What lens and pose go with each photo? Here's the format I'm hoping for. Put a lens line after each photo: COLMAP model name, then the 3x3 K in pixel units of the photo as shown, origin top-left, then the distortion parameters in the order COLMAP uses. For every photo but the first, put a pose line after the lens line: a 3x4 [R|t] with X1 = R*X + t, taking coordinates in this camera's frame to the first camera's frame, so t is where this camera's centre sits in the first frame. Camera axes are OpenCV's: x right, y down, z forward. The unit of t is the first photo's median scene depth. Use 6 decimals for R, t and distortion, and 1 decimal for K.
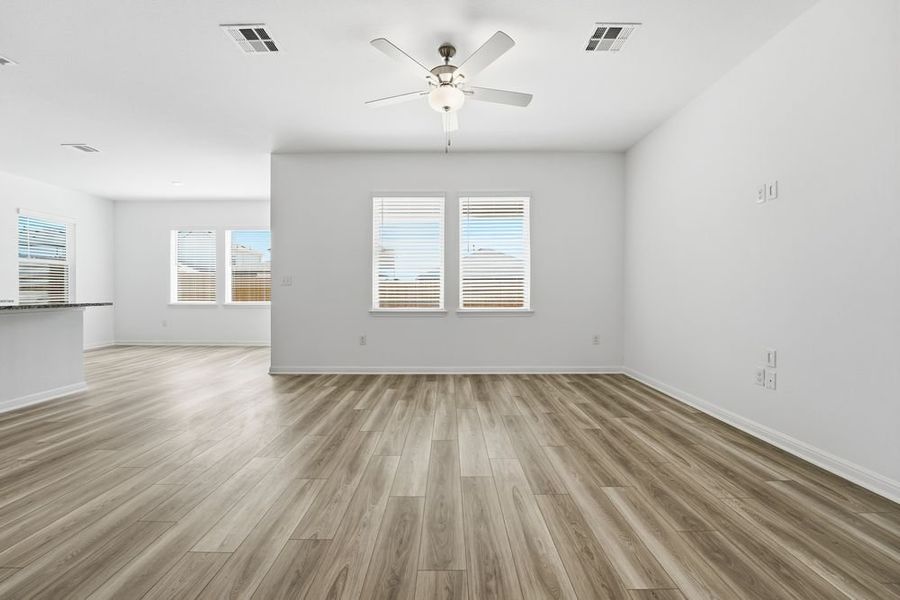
lens RADIAL K [[378.2, 0, 446.3], [0, 378.2, 301.3], [0, 0, 1]] dist [-0.013544, 0.000672]
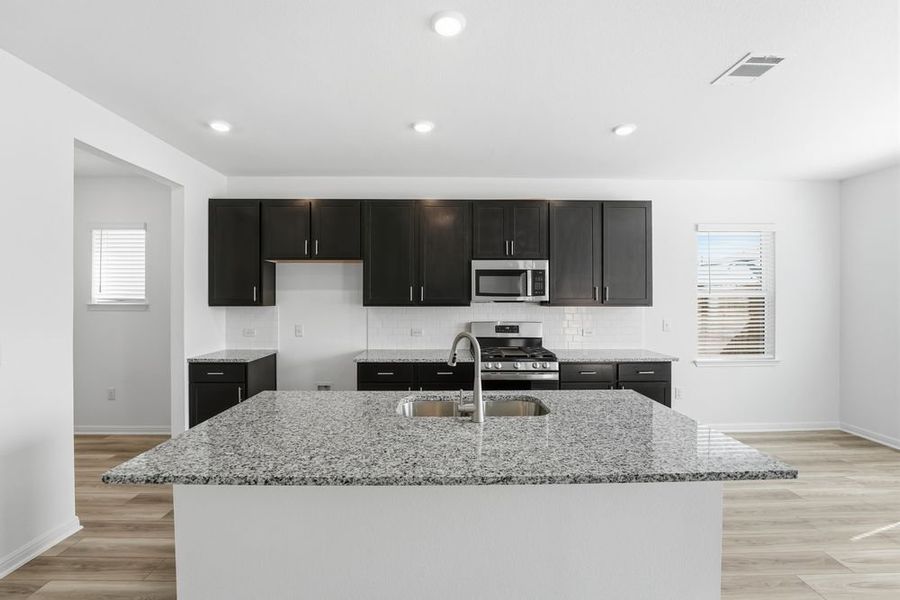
lens RADIAL K [[378.2, 0, 446.1], [0, 378.2, 295.0], [0, 0, 1]] dist [-0.013544, 0.000672]
pose [[0.012987, -0.013862, -0.999820, -1.022465], [-0.026884, 0.999538, -0.014208, -0.212612], [0.999554, 0.027064, 0.012609, 1.228256]]
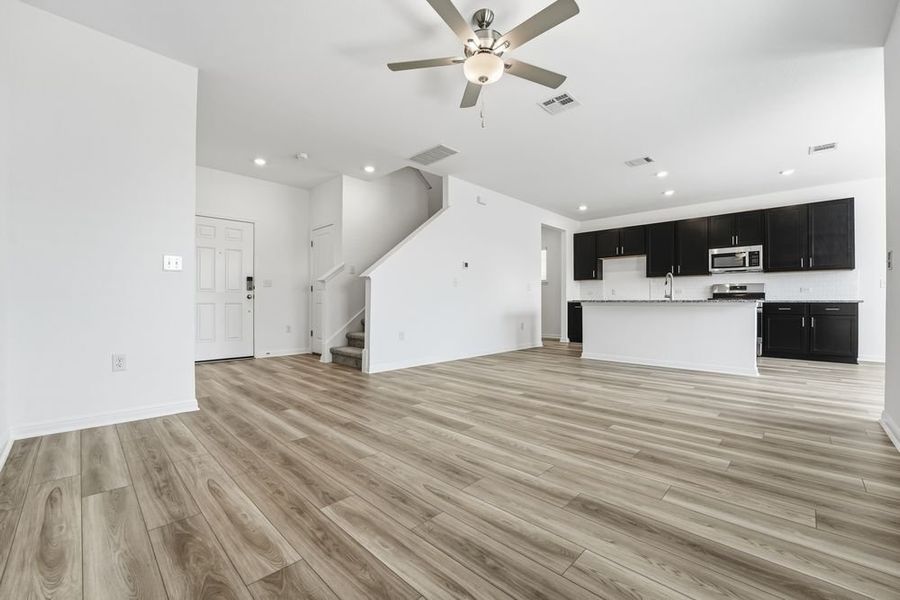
lens RADIAL K [[378.2, 0, 451.1], [0, 378.2, 305.2], [0, 0, 1]] dist [-0.013544, 0.000672]
pose [[-0.697465, 0.002669, -0.716614, 0.877923], [-0.021224, 0.999477, 0.024378, 0.021074], [0.716305, 0.032212, -0.697044, 1.970659]]
